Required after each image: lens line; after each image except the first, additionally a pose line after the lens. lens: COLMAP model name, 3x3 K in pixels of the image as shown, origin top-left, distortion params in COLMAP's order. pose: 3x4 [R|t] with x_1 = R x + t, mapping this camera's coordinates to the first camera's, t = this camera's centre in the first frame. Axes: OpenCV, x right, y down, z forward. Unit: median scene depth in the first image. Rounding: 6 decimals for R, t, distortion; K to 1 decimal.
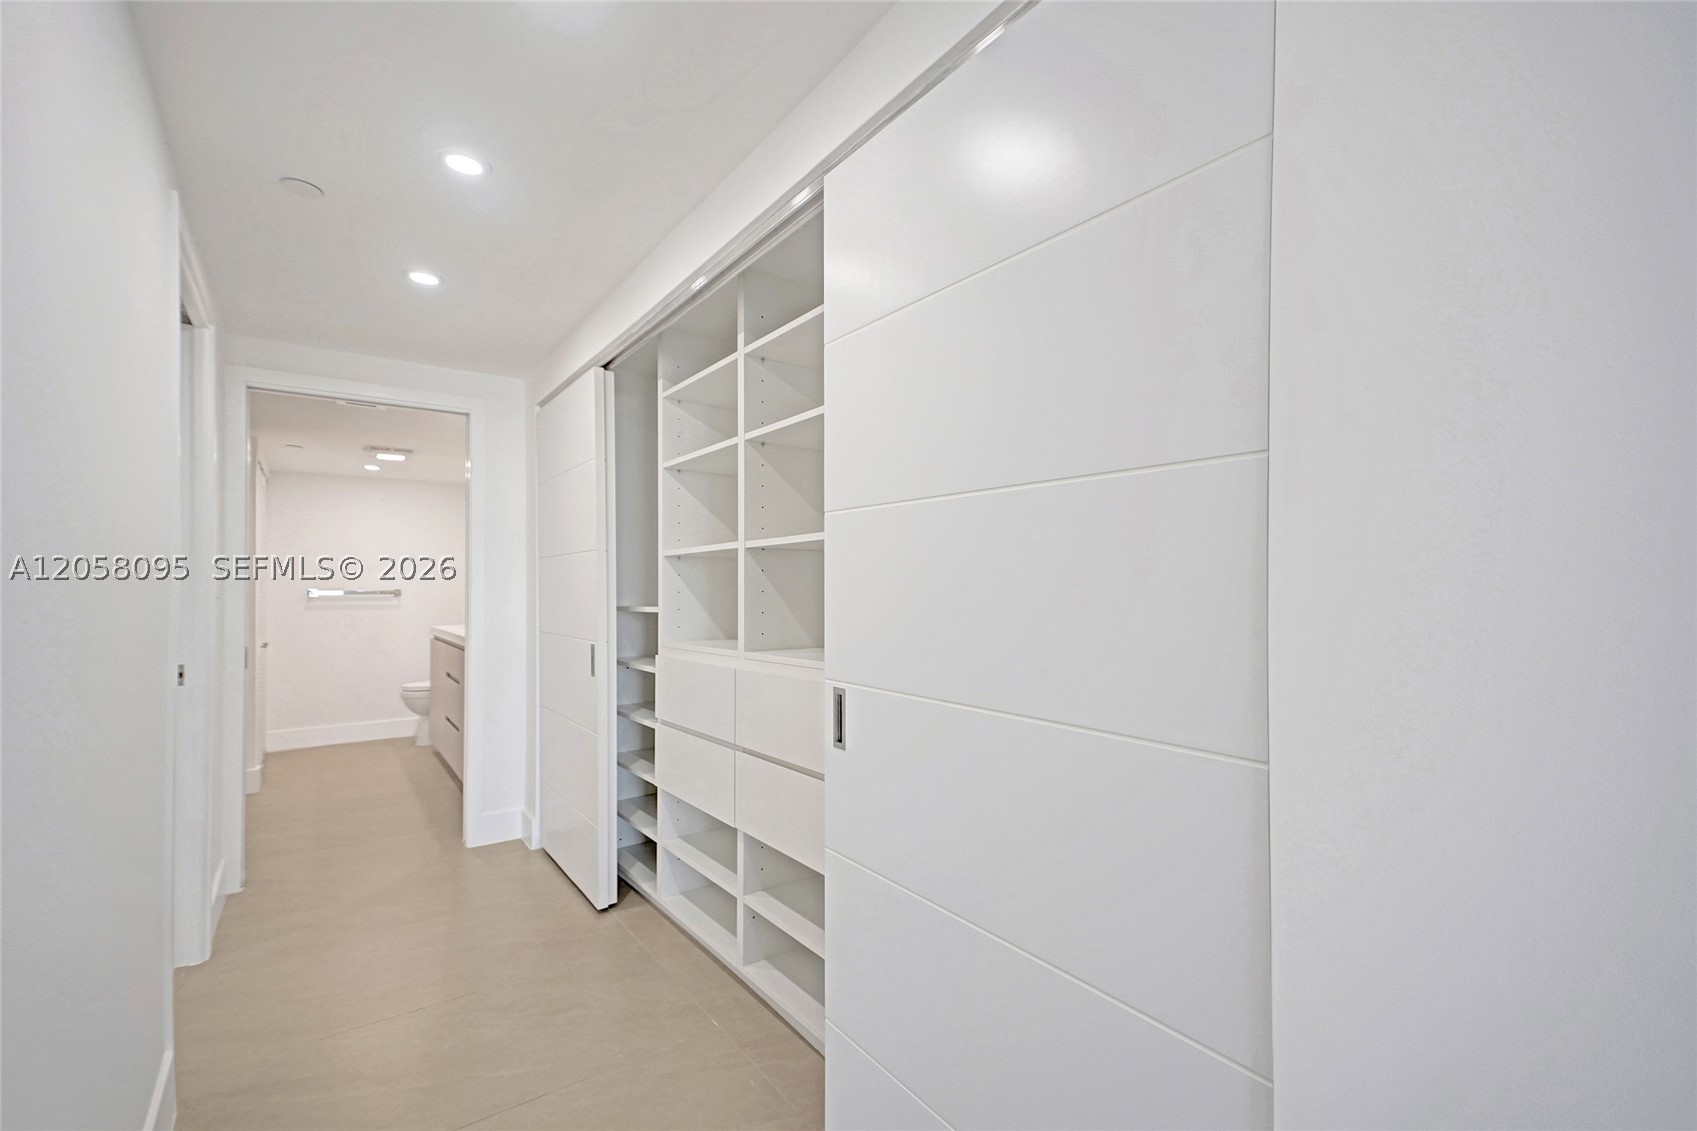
lens RADIAL K [[740.7, 0, 850.7], [0, 740.7, 571.1], [0, 0, 1]] dist [-0.002573, 0.000227]
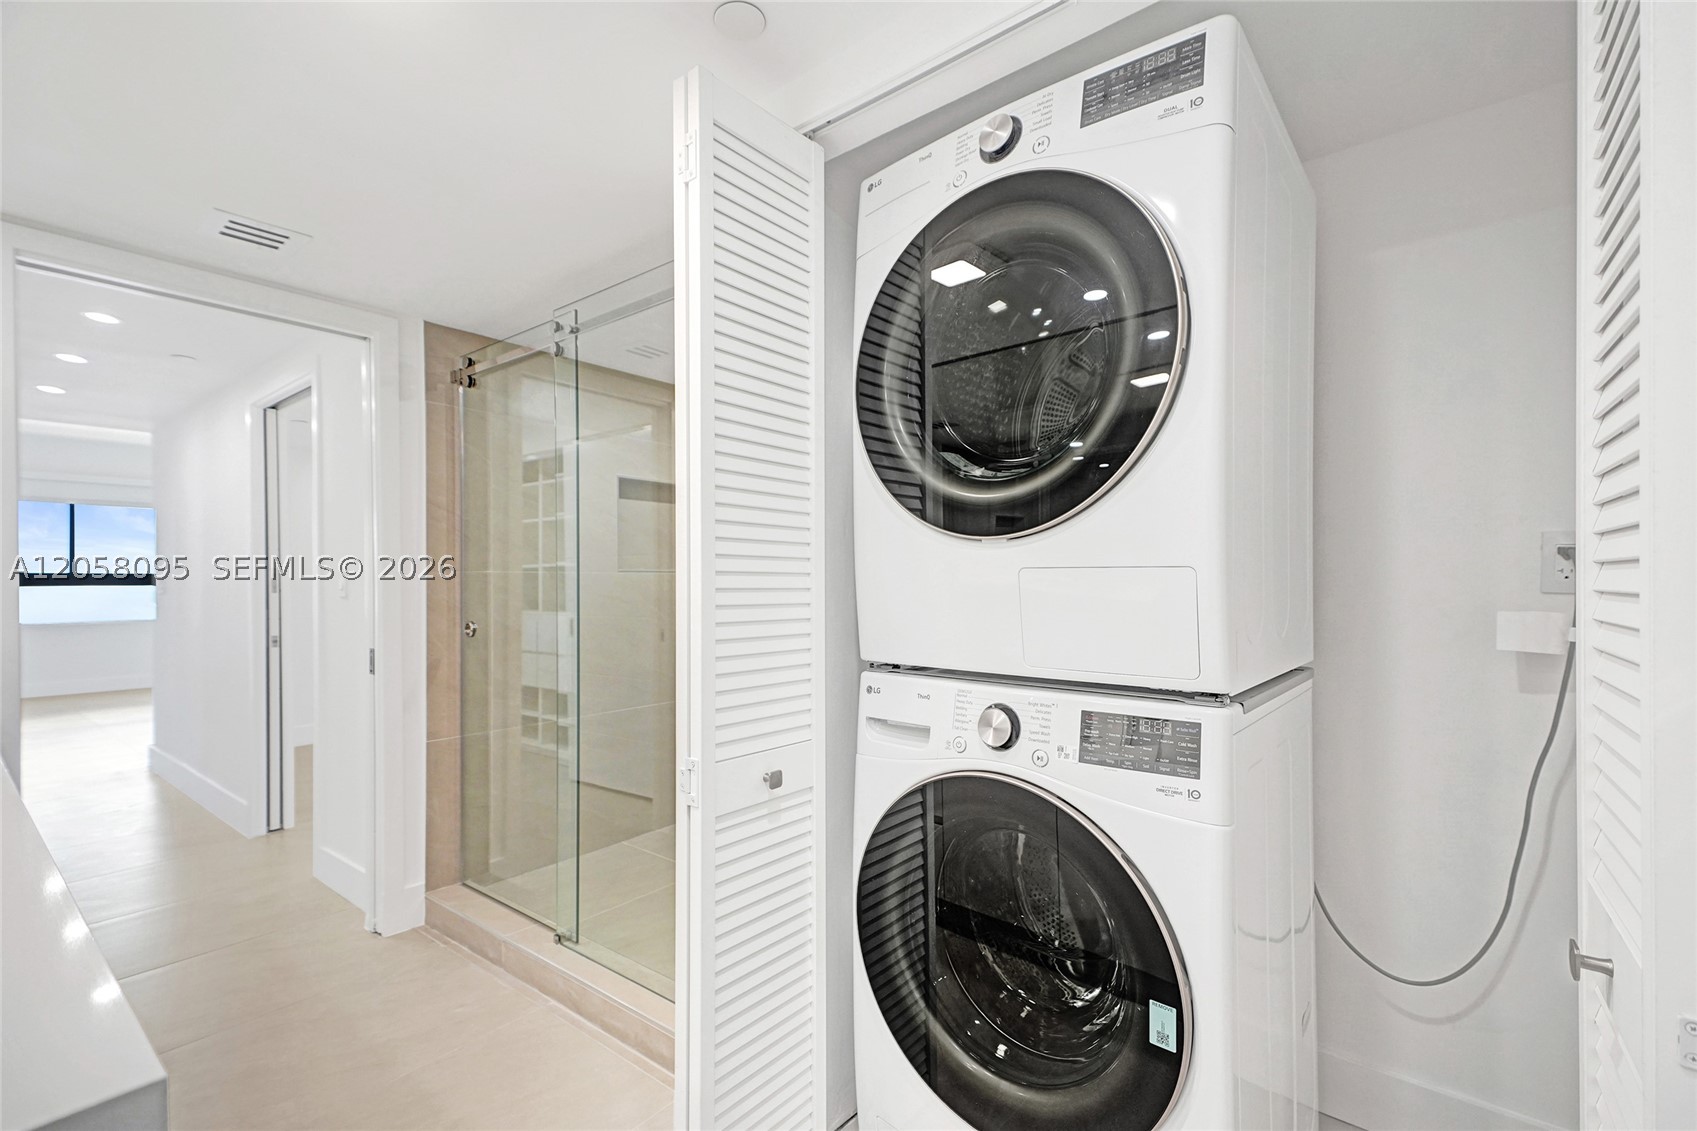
lens RADIAL K [[740.7, 0, 850.7], [0, 740.7, 571.1], [0, 0, 1]] dist [-0.002573, 0.000227]
pose [[0.969862, -0.004610, 0.243611, 0.222773], [0.009762, 0.999753, -0.019945, 0.034468], [-0.243459, 0.021722, 0.969668, -1.433112]]
